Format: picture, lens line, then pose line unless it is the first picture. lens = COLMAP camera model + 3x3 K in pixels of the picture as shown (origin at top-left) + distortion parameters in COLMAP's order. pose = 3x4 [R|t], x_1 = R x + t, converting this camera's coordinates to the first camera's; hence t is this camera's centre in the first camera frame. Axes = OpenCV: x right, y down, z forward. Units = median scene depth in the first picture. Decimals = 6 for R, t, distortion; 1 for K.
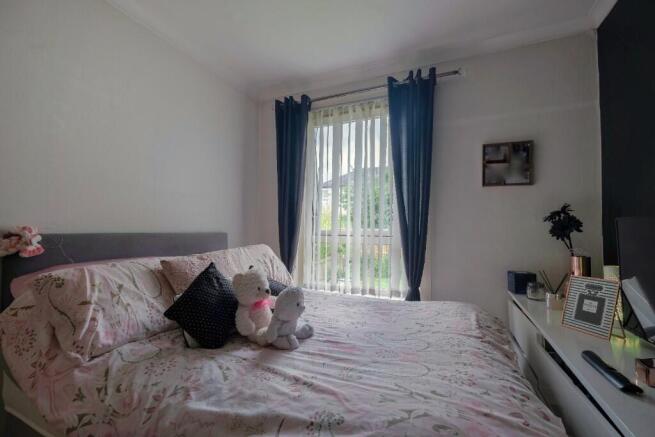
lens RADIAL K [[276.1, 0, 324.7], [0, 276.1, 218.5], [0, 0, 1]] dist [-0.003839, -0.000331]
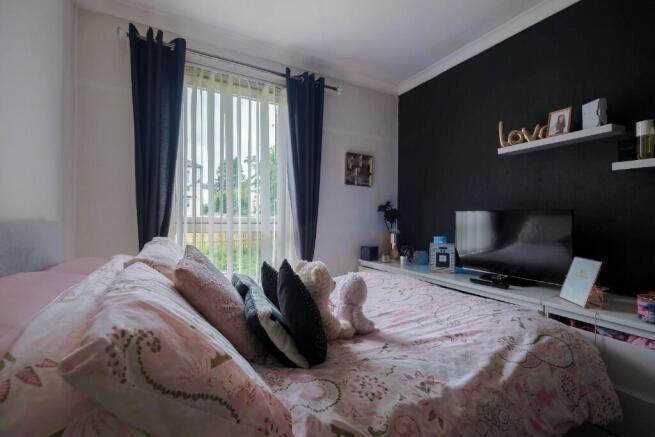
lens RADIAL K [[276.1, 0, 324.7], [0, 276.1, 218.5], [0, 0, 1]] dist [-0.003839, -0.000331]
pose [[0.627763, -0.003410, 0.778397, -0.621606], [-0.032758, 0.998989, 0.030795, 0.011276], [-0.777715, -0.044831, 0.627017, 0.292585]]
